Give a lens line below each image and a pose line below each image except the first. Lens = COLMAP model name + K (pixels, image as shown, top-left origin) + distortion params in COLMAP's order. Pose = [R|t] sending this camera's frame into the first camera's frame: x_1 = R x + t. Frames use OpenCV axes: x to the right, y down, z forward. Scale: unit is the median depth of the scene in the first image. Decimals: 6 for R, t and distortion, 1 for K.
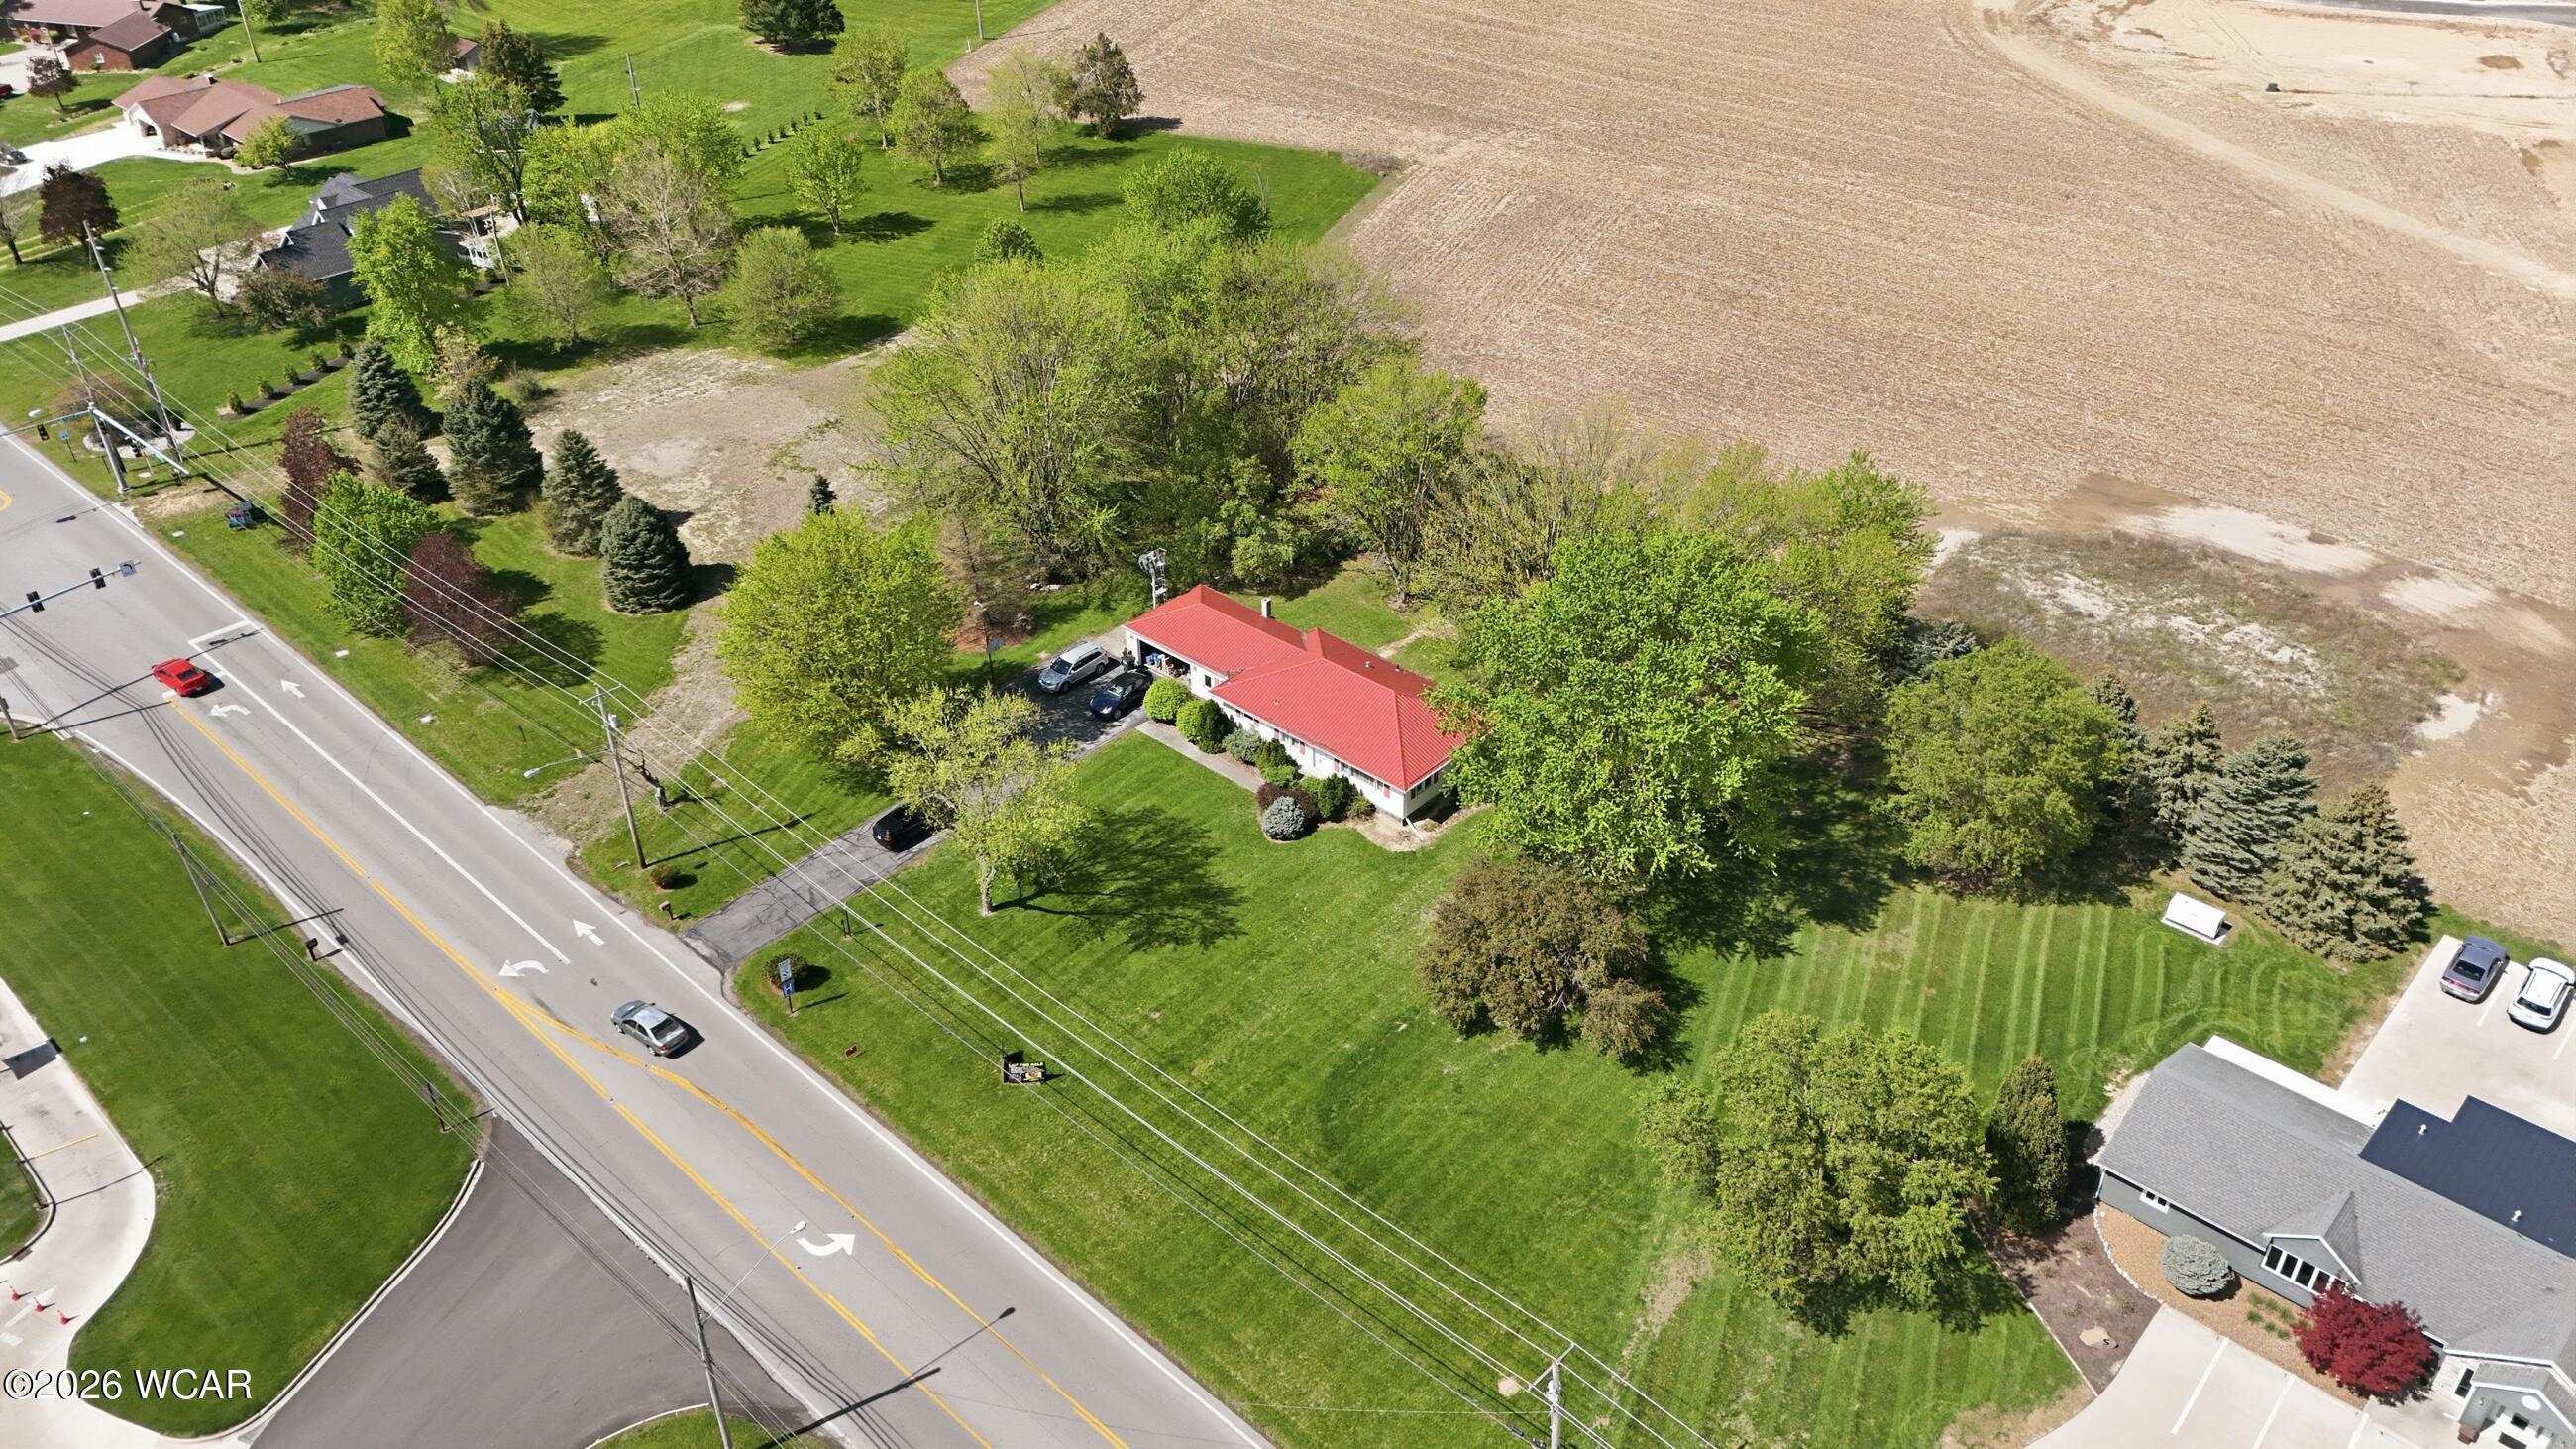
lens RADIAL K [[1874.3, 0, 1288.0], [0, 1874.3, 724.5], [0, 0, 1]] dist [0.069597, -0.060832]
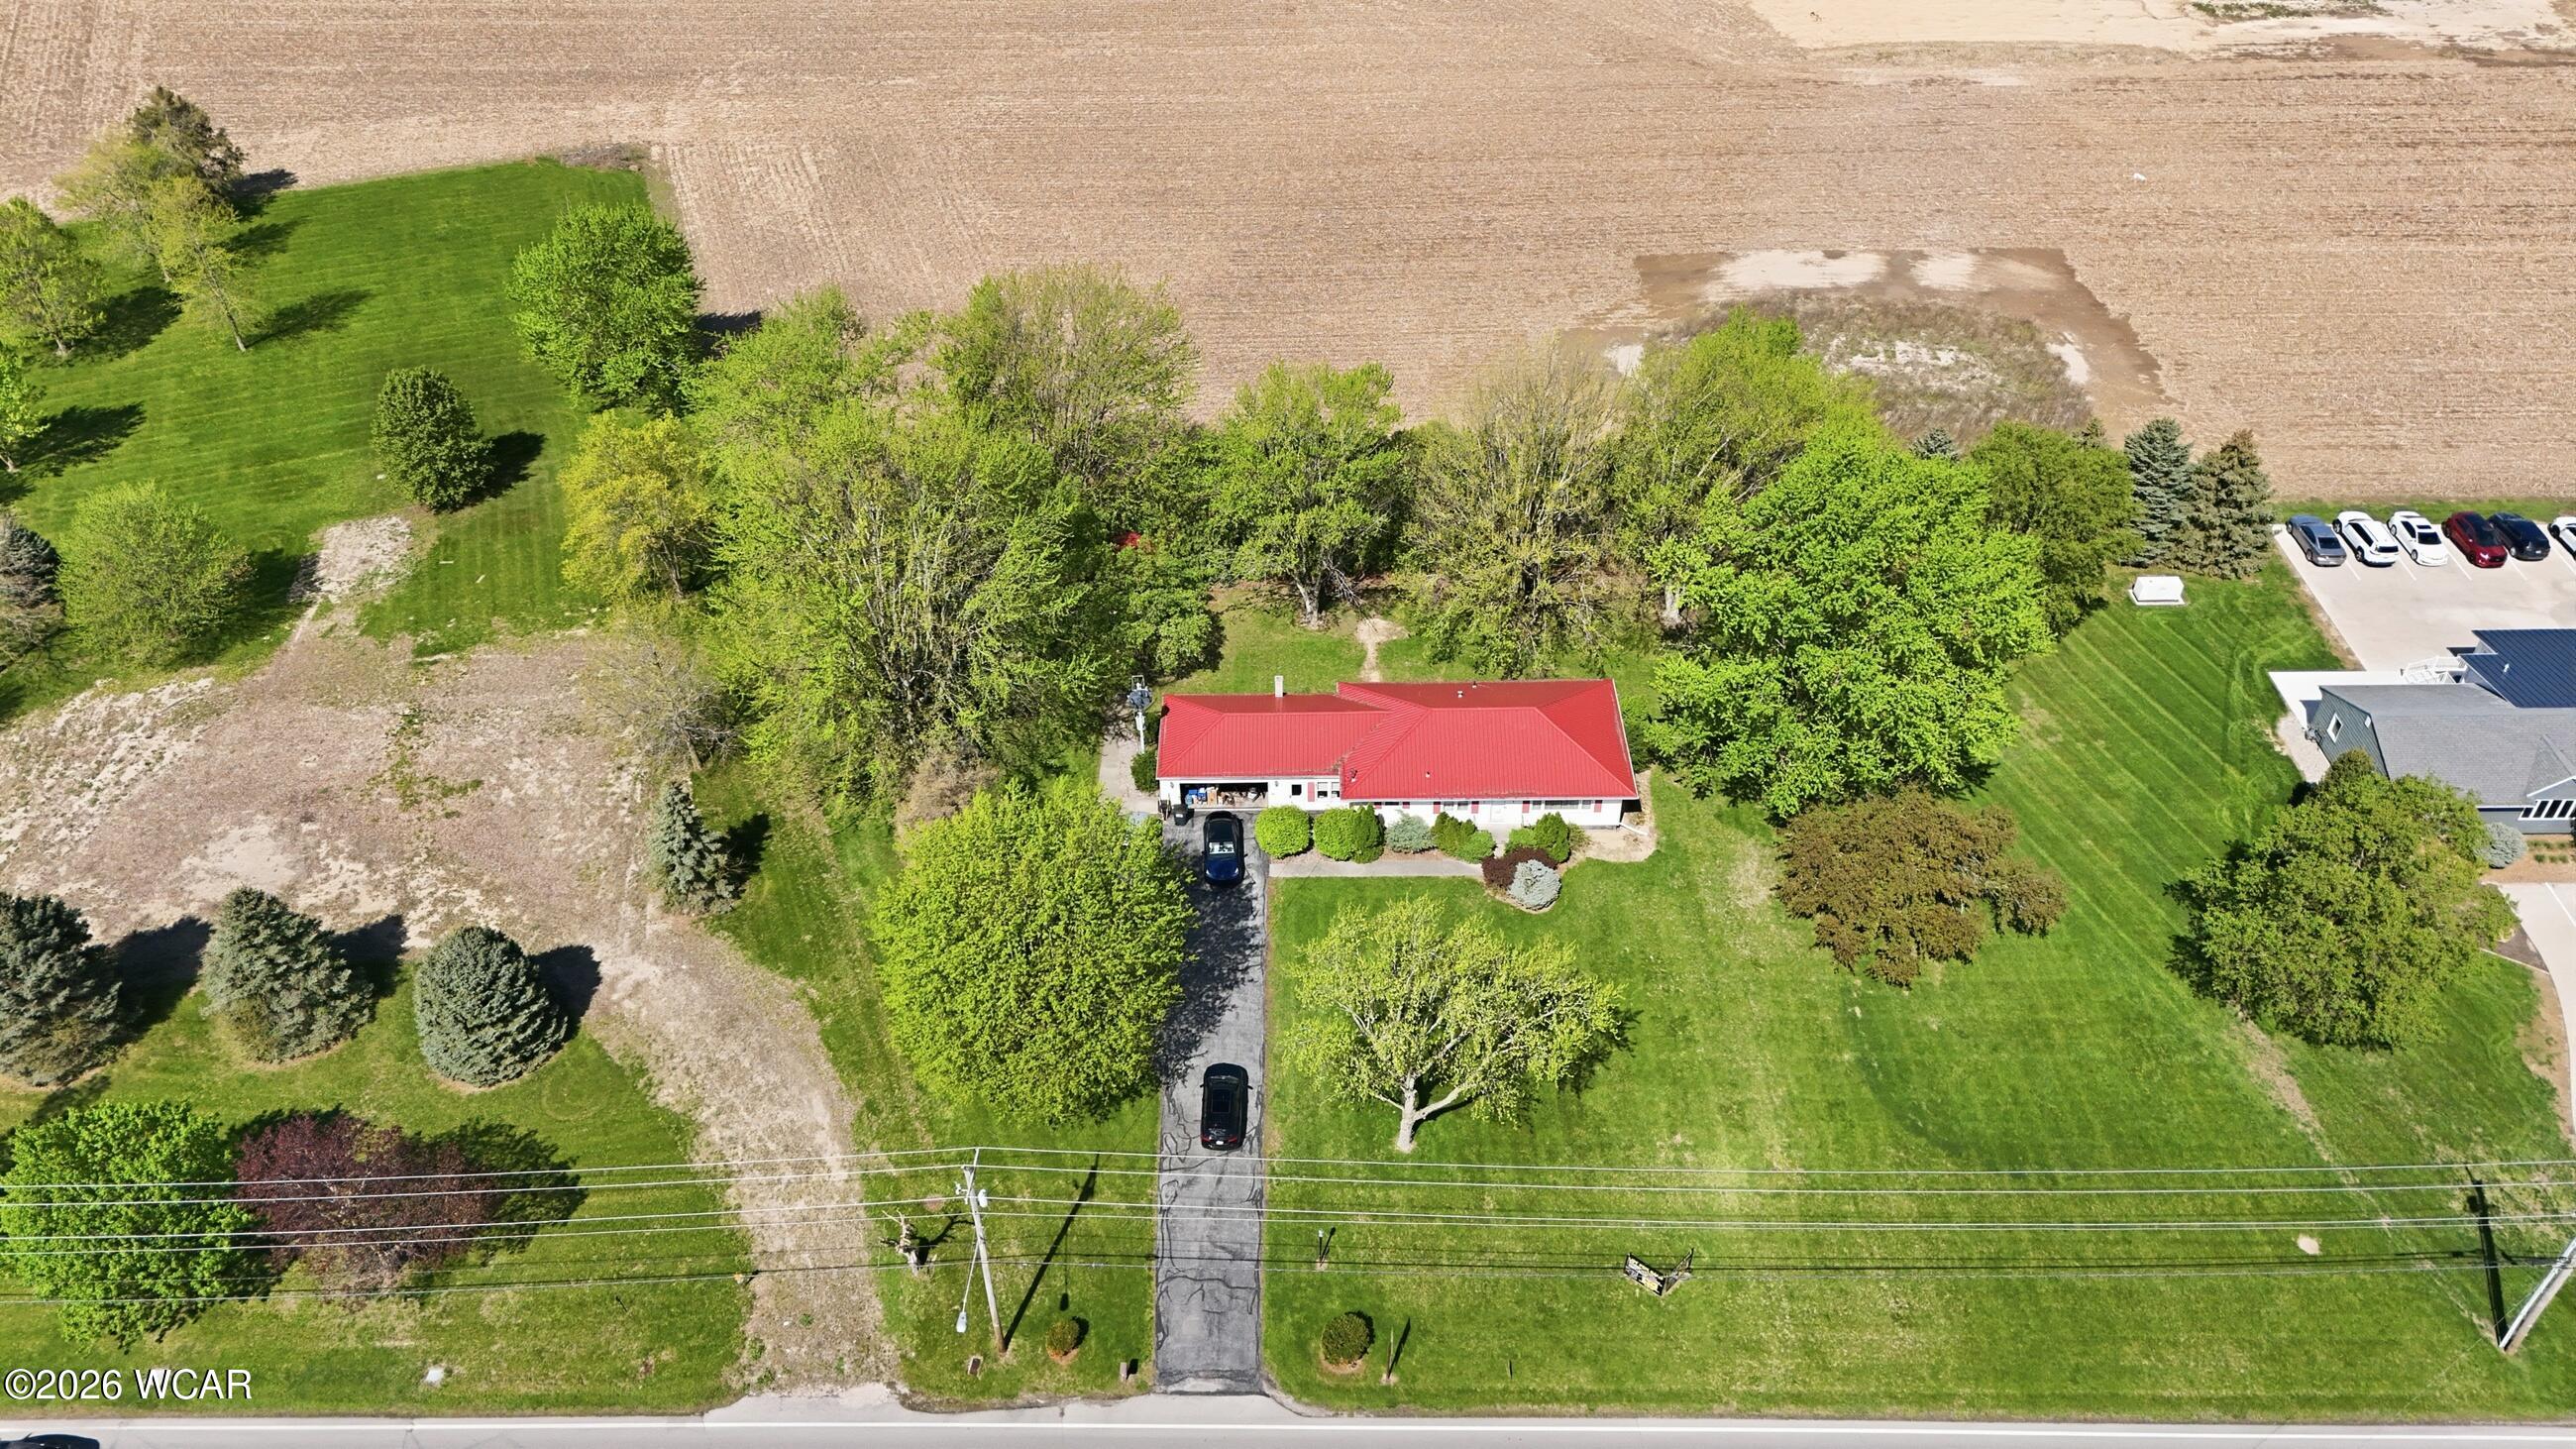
lens RADIAL K [[1874.3, 0, 1288.0], [0, 1874.3, 724.5], [0, 0, 1]] dist [0.069597, -0.060832]
pose [[0.737666, -0.430740, 0.519916, -0.528578], [0.381788, 0.901236, 0.204969, -0.251428], [-0.556855, 0.047299, 0.829262, 0.299970]]
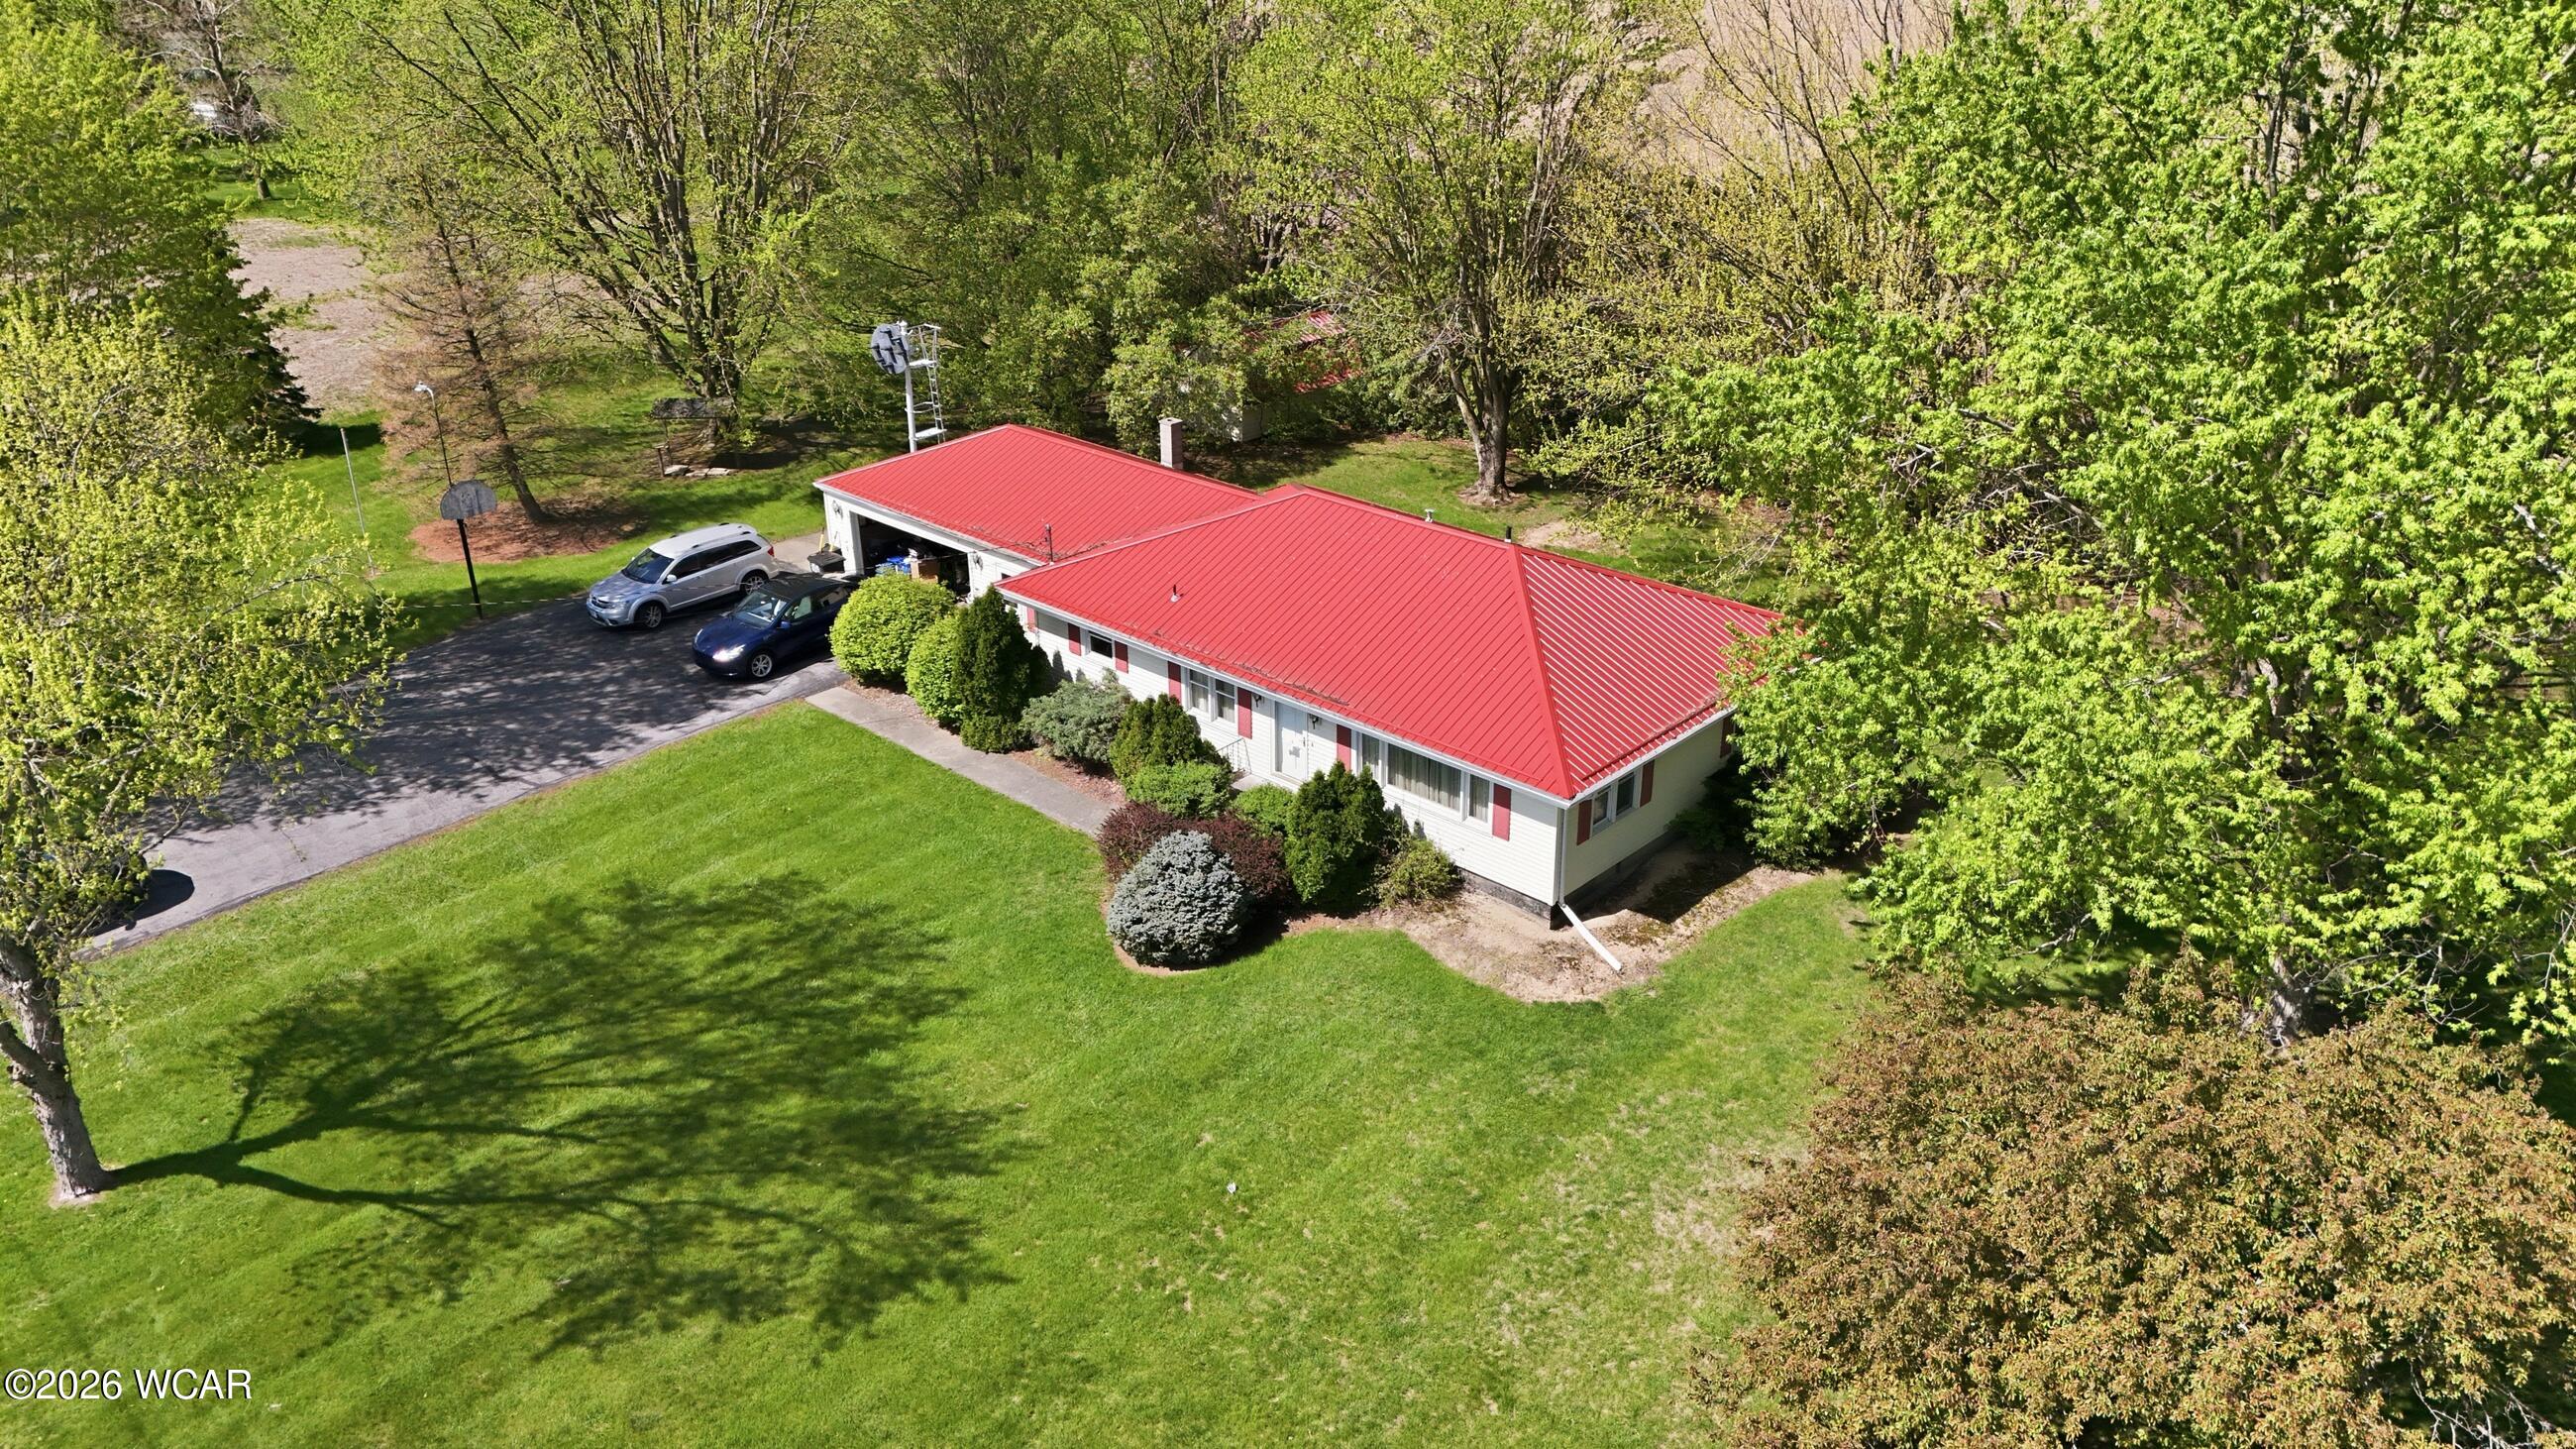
lens RADIAL K [[1874.3, 0, 1288.0], [0, 1874.3, 724.5], [0, 0, 1]] dist [0.069597, -0.060832]
pose [[0.999906, 0.013230, 0.003711, 0.014825], [-0.012440, 0.986316, -0.164398, 0.072127], [-0.005835, 0.164336, 0.986387, 0.675544]]
